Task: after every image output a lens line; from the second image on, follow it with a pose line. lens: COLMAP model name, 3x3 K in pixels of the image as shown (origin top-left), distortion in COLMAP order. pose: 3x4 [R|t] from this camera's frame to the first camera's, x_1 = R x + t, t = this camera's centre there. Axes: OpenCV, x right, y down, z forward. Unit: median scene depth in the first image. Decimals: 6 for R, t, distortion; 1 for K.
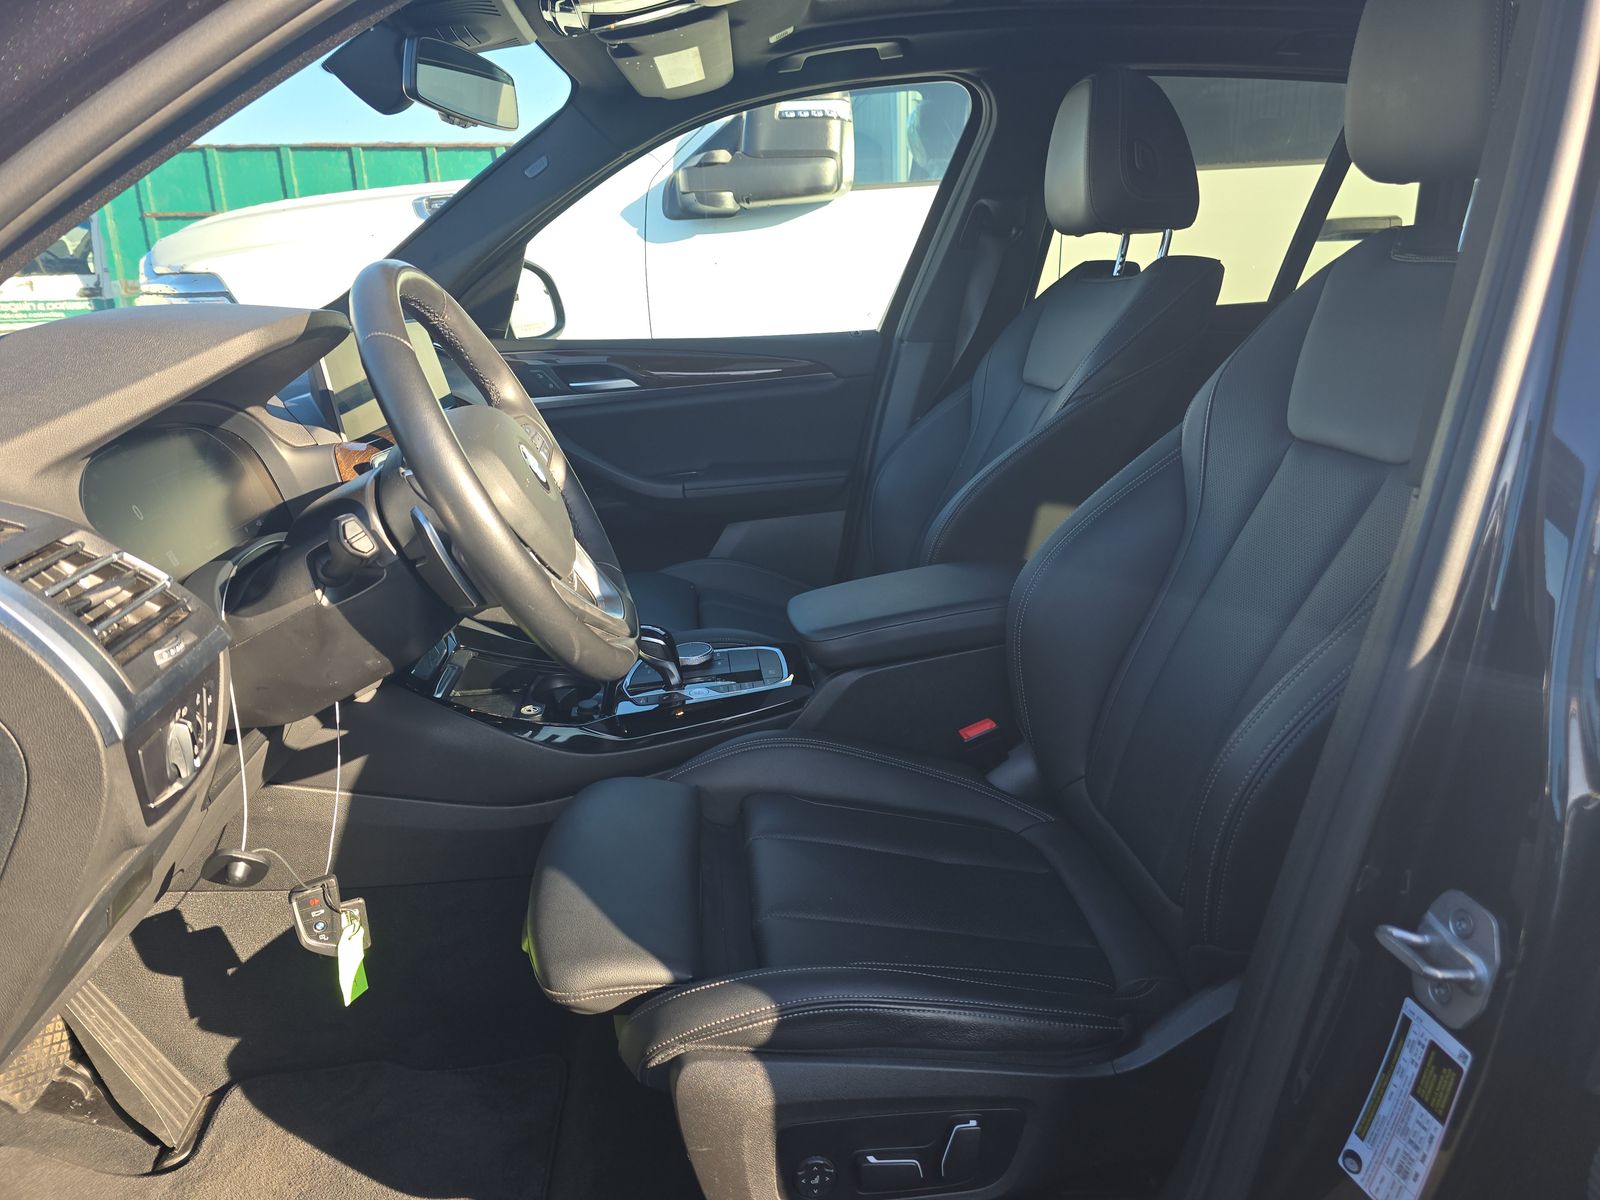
lens RADIAL K [[1080.7, 0, 793.3], [0, 1080.7, 614.0], [0, 0, 1]] dist [0.042595, -0.001764]
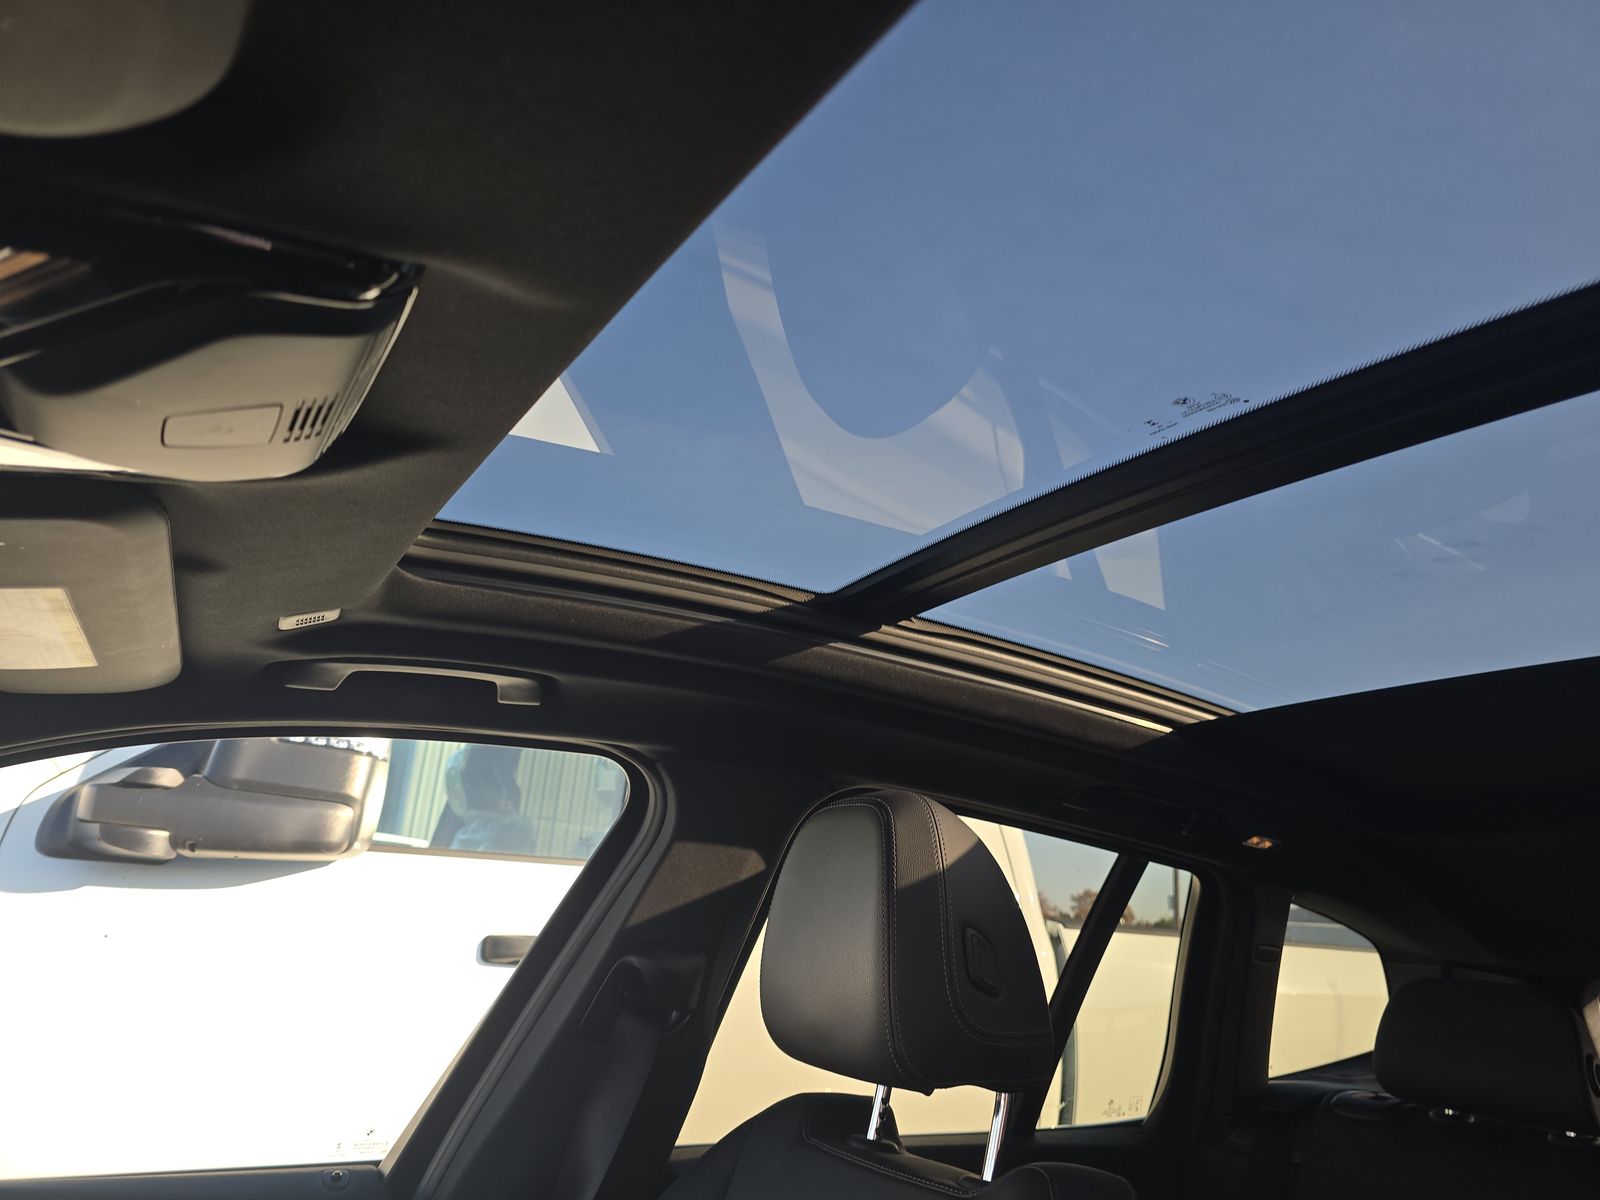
lens RADIAL K [[1080.7, 0, 793.3], [0, 1080.7, 614.0], [0, 0, 1]] dist [0.042595, -0.001764]
pose [[0.897157, 0.221448, 0.382190, -0.002056], [0.017633, 0.846604, -0.531932, -0.149455], [-0.441359, 0.483966, 0.755632, 0.296359]]
